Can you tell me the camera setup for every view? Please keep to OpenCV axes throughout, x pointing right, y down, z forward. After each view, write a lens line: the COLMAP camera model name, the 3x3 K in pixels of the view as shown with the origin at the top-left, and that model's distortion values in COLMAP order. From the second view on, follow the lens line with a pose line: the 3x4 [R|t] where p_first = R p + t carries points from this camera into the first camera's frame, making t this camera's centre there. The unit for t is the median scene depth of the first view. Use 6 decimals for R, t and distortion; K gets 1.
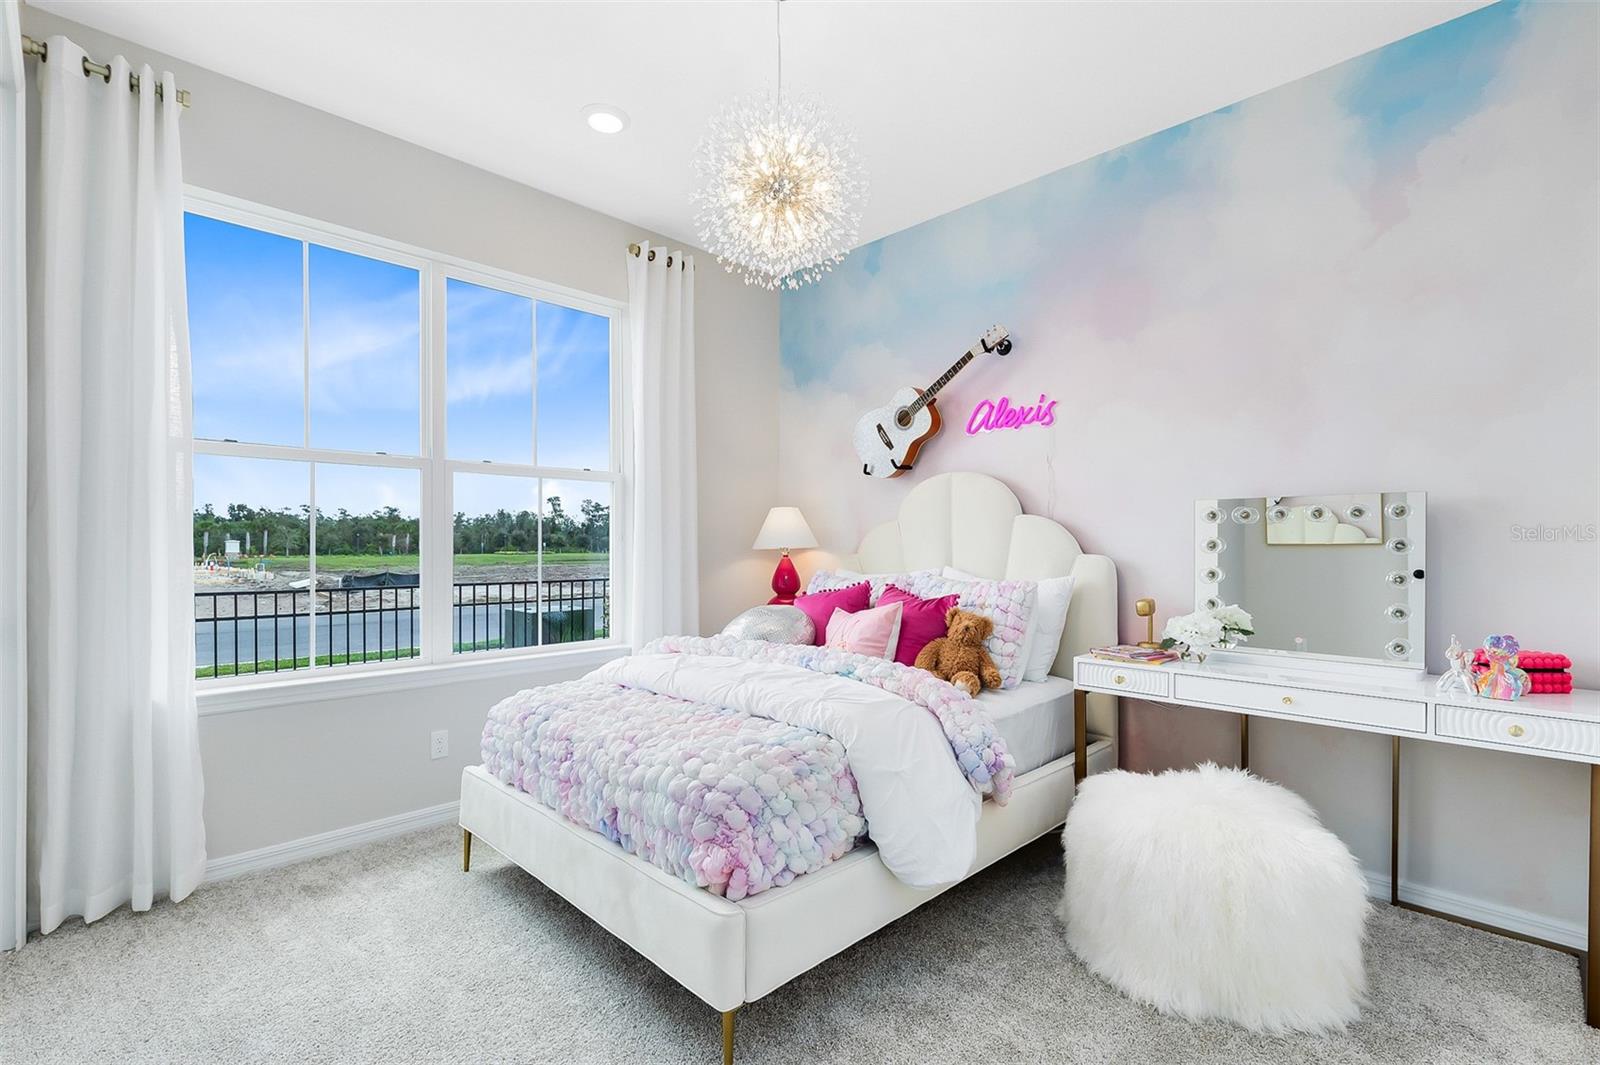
lens RADIAL K [[729.6, 0, 803.7], [0, 729.6, 541.0], [0, 0, 1]] dist [0.003270, 0.000420]
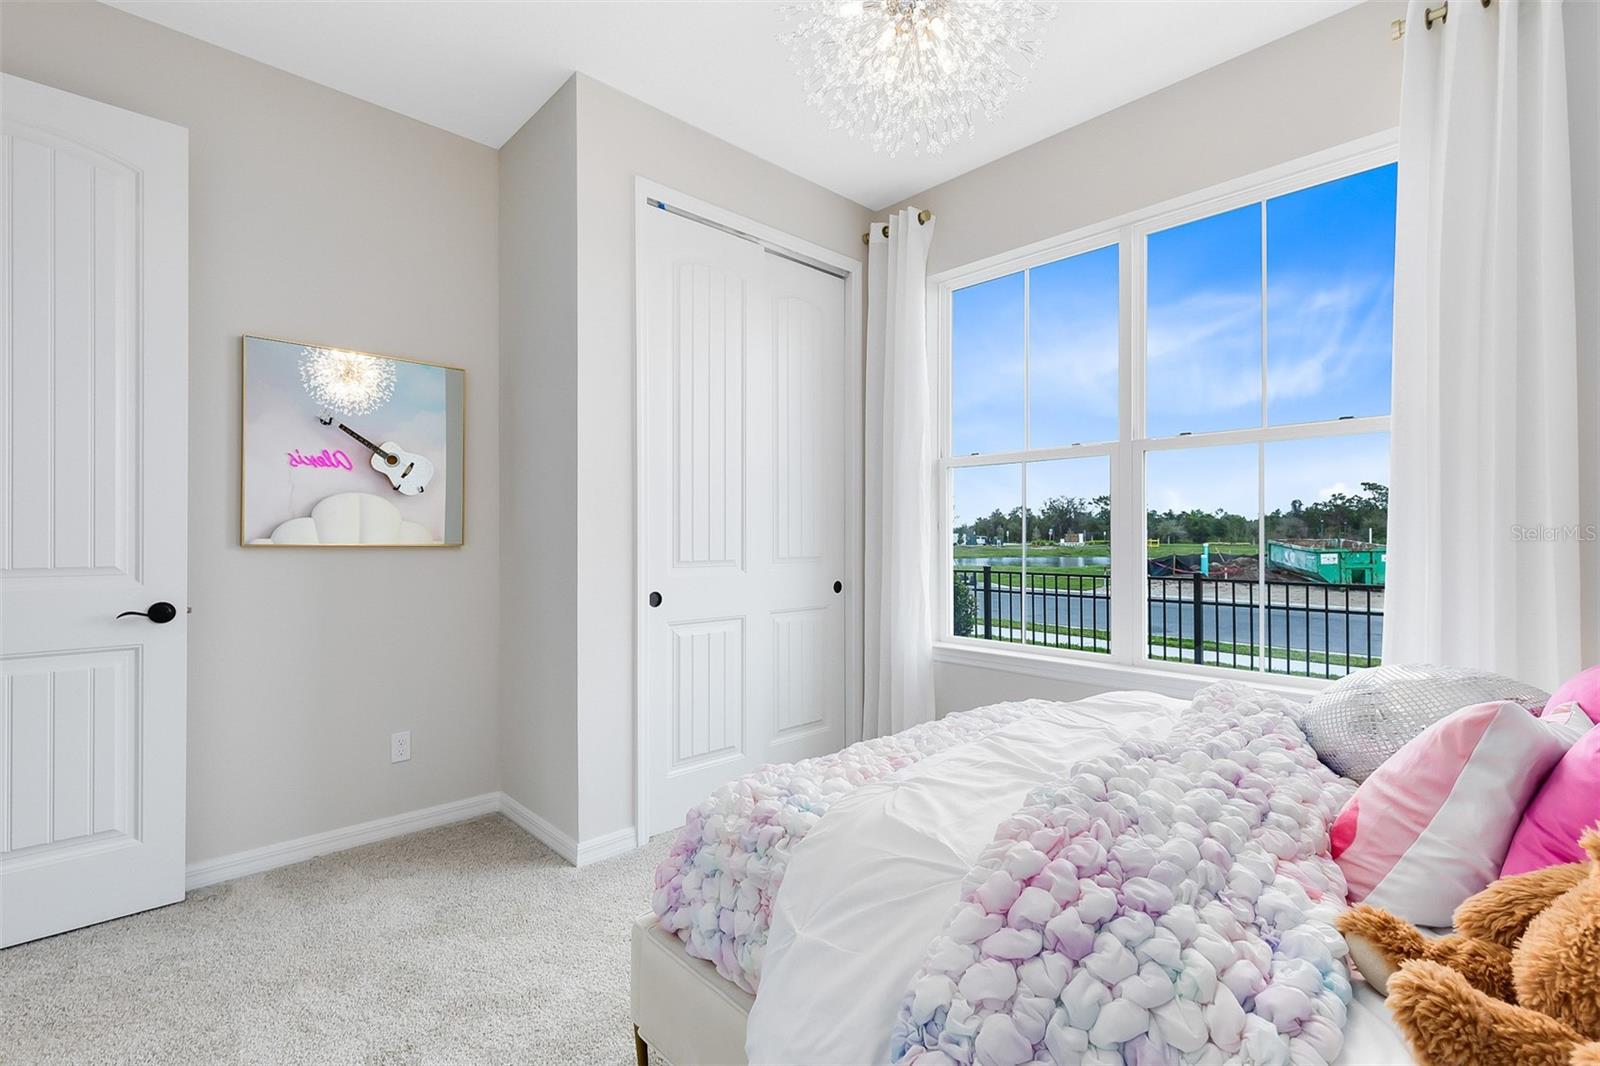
lens RADIAL K [[729.6, 0, 803.9], [0, 729.6, 536.3], [0, 0, 1]] dist [0.003270, 0.000420]
pose [[-0.005147, 0.002465, -0.999984, 0.428863], [0.010301, 0.999944, 0.002412, 0.000389], [0.999934, -0.010288, -0.005173, 0.612083]]
